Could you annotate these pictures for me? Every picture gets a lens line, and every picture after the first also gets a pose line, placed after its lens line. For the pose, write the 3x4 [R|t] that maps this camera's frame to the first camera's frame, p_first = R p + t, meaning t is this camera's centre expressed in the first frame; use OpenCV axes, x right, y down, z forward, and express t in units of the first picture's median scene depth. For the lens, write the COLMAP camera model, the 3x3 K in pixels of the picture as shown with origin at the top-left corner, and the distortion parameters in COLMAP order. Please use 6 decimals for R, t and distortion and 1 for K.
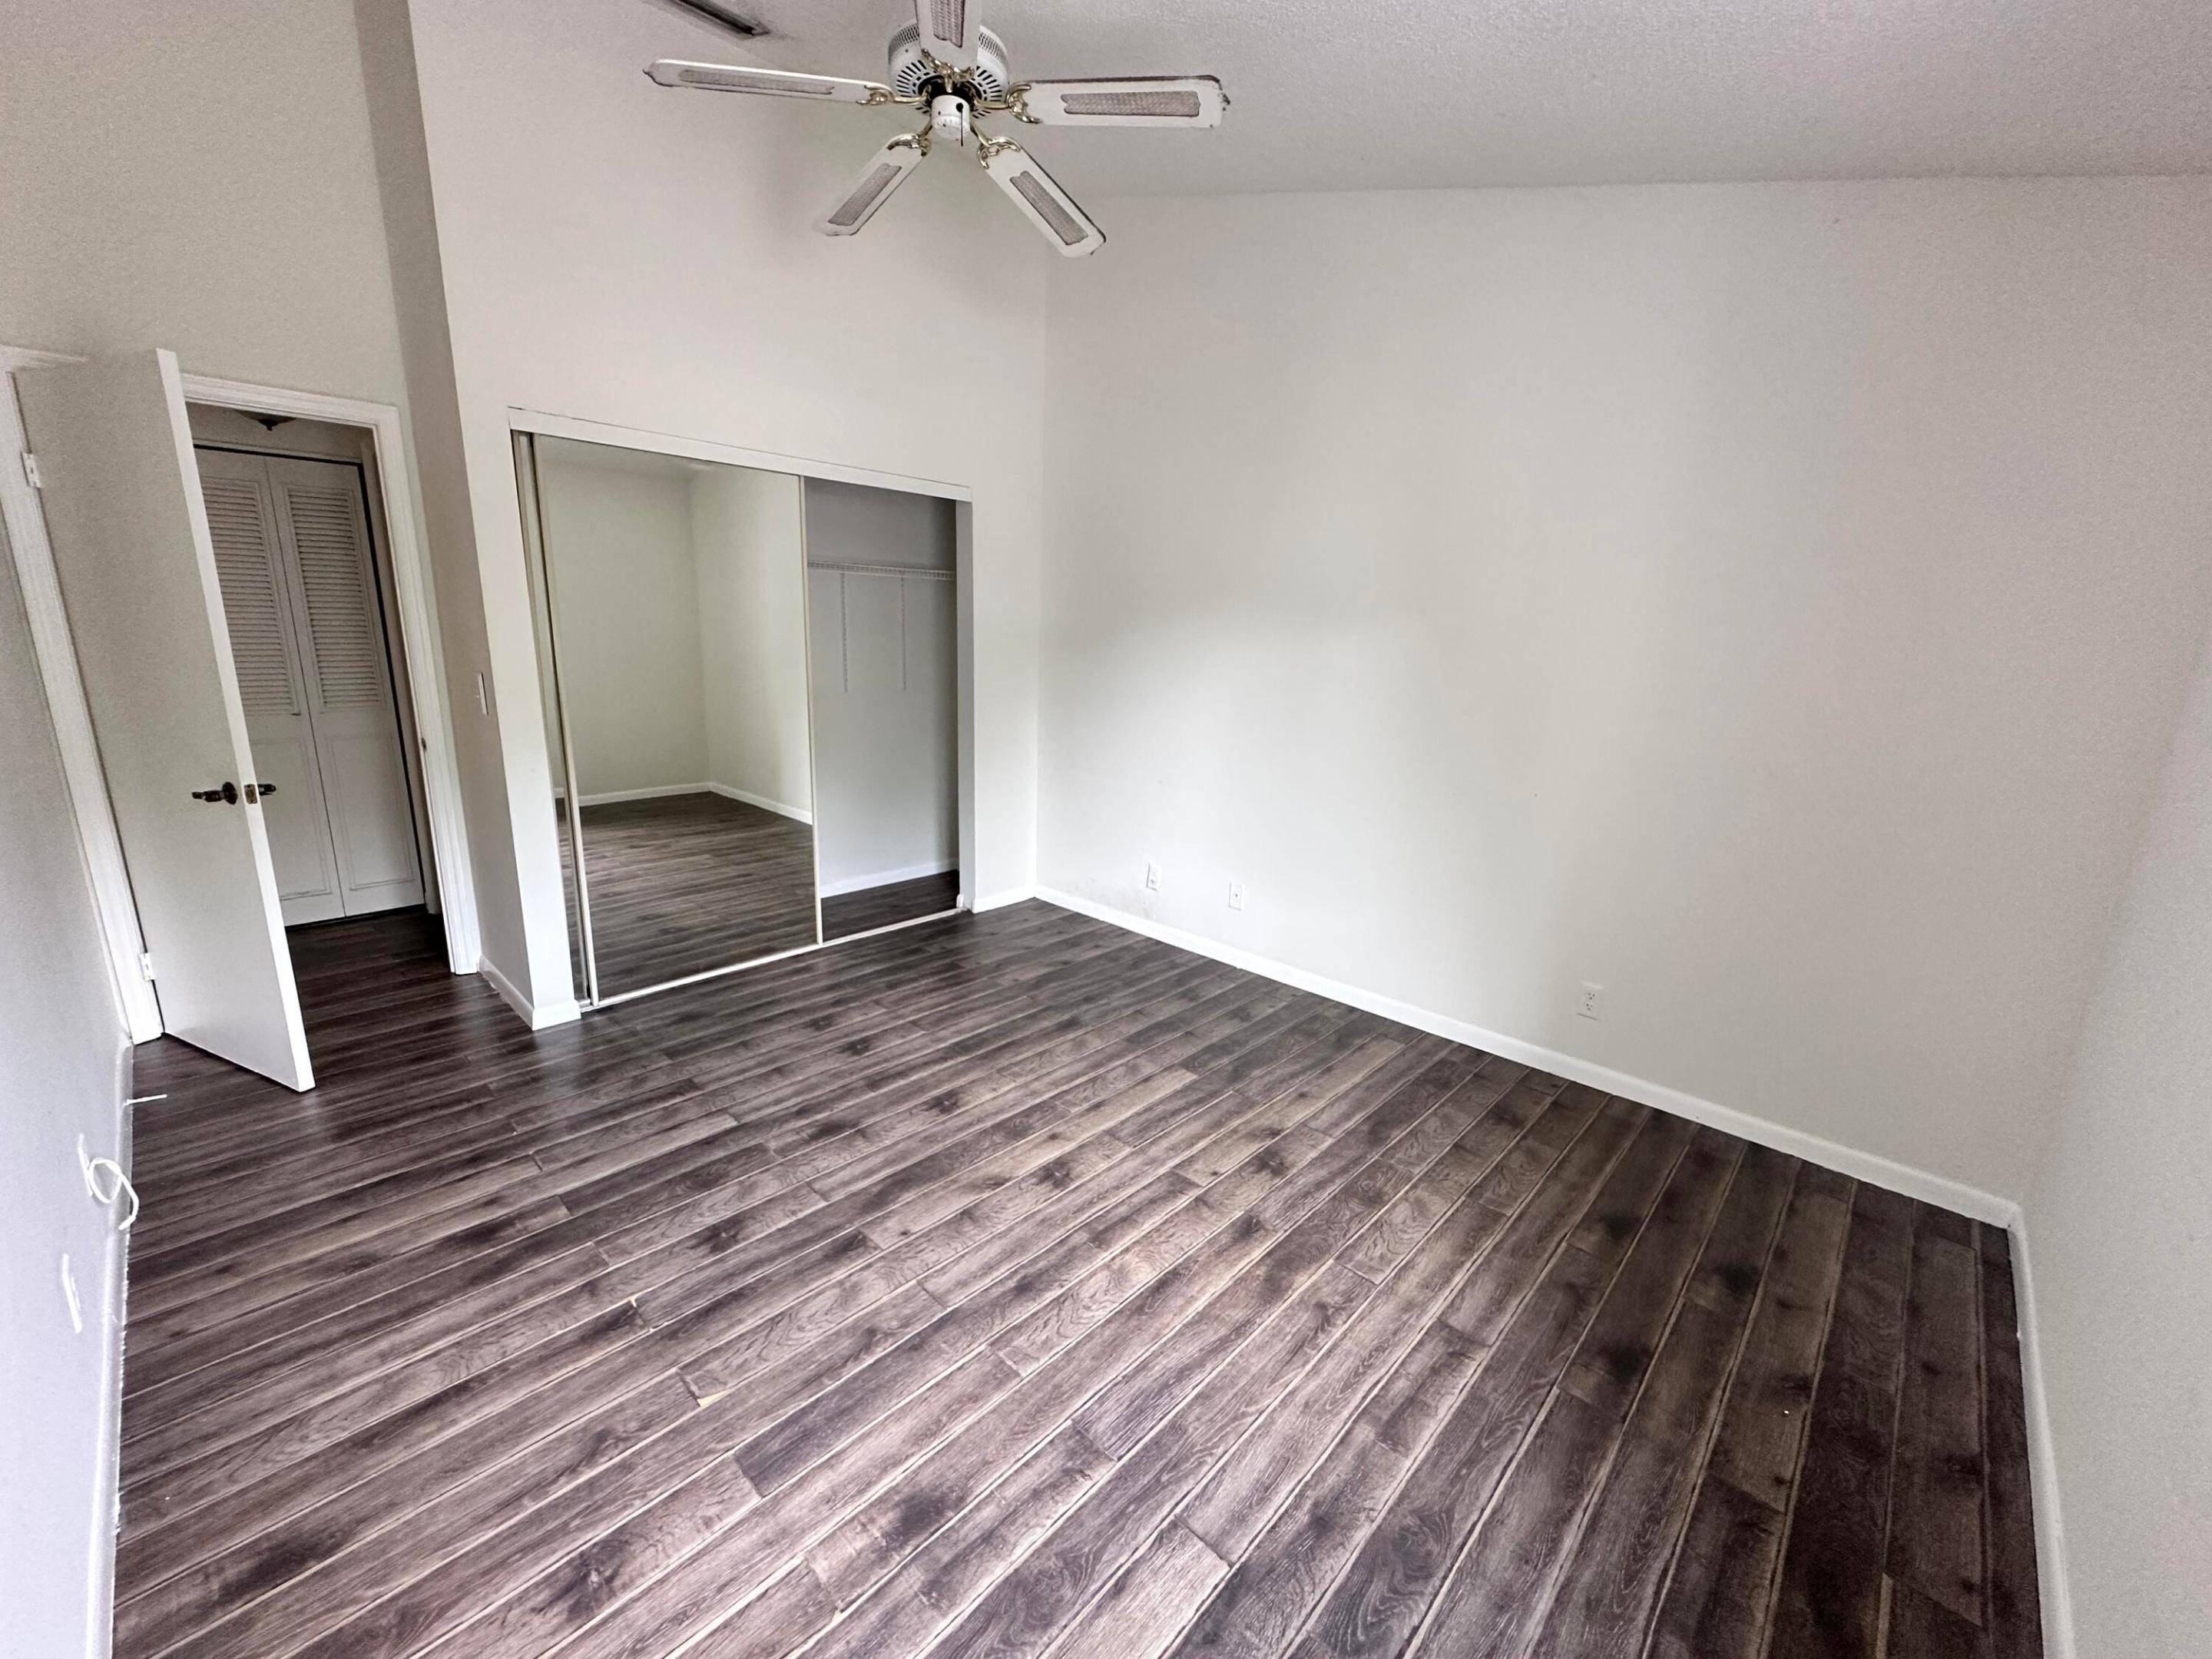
lens RADIAL K [[889.3, 0, 1104.1], [0, 889.3, 831.4], [0, 0, 1]] dist [-0.000302, 0.000423]
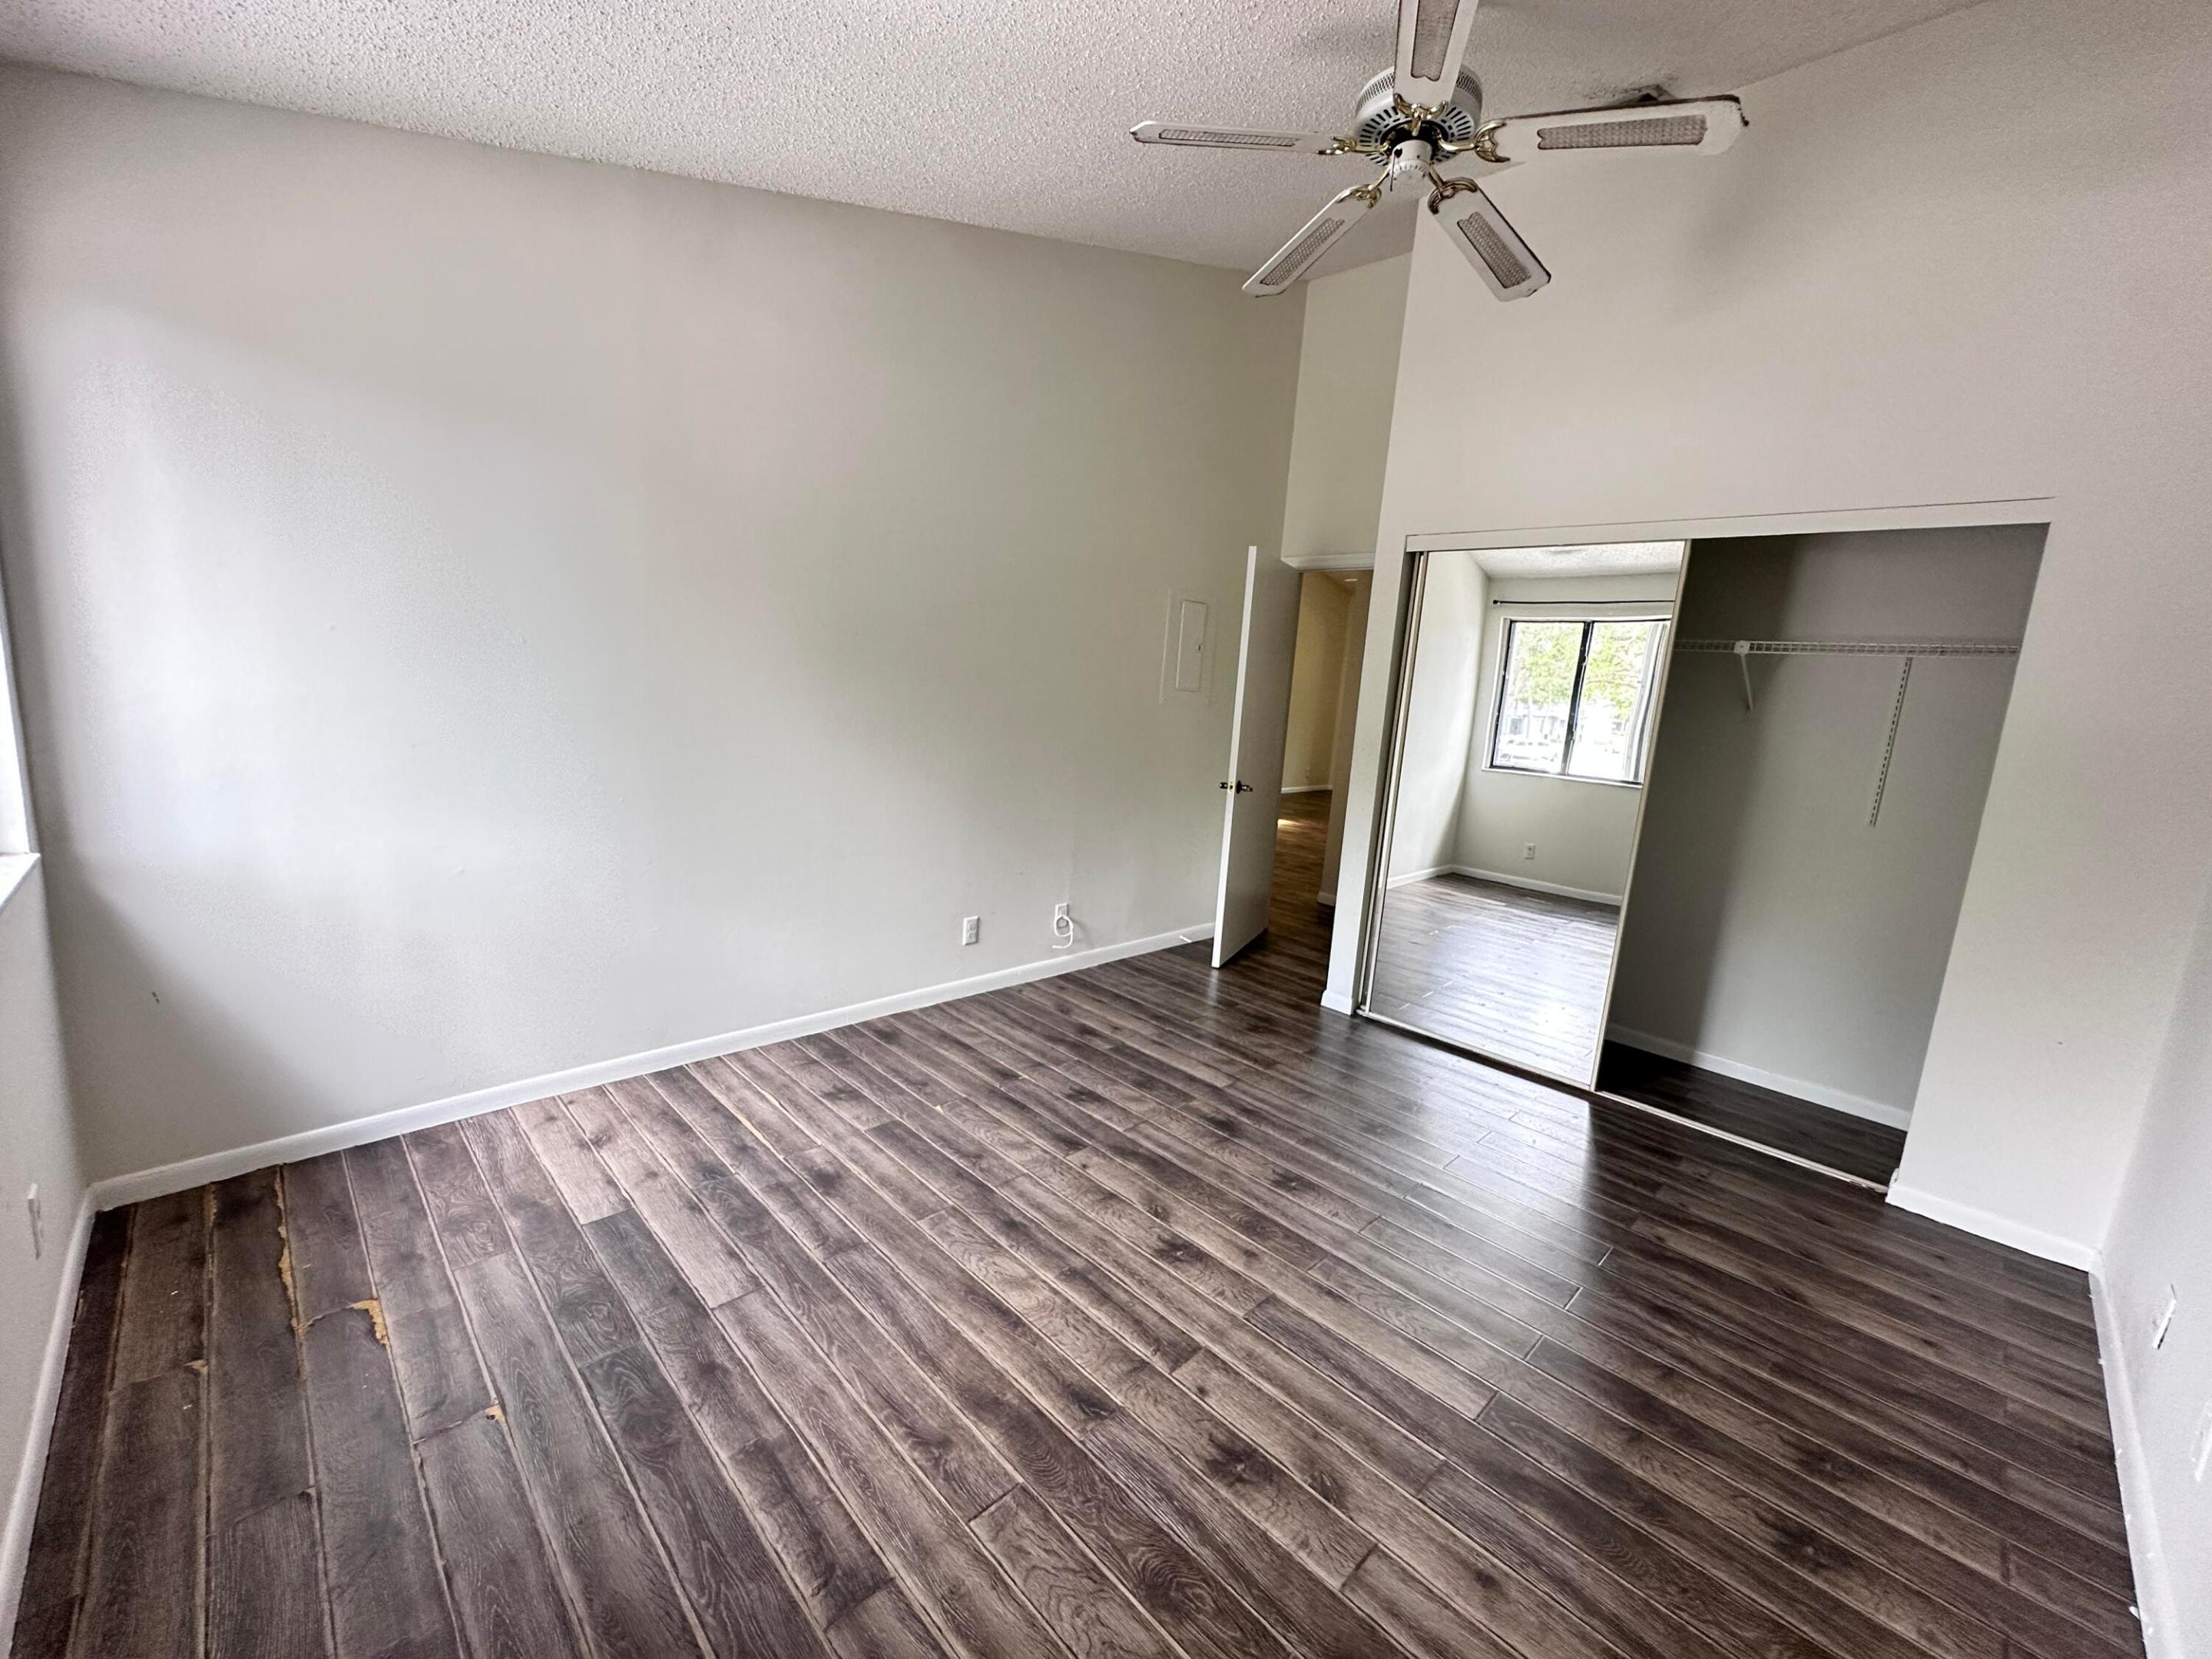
lens RADIAL K [[889.3, 0, 1104.0], [0, 889.3, 830.9], [0, 0, 1]] dist [-0.000302, 0.000423]
pose [[-0.038167, 0.129627, -0.990828, 1.022360], [-0.298239, 0.944881, 0.135105, -0.159392], [0.953728, 0.300660, 0.002596, 1.014928]]
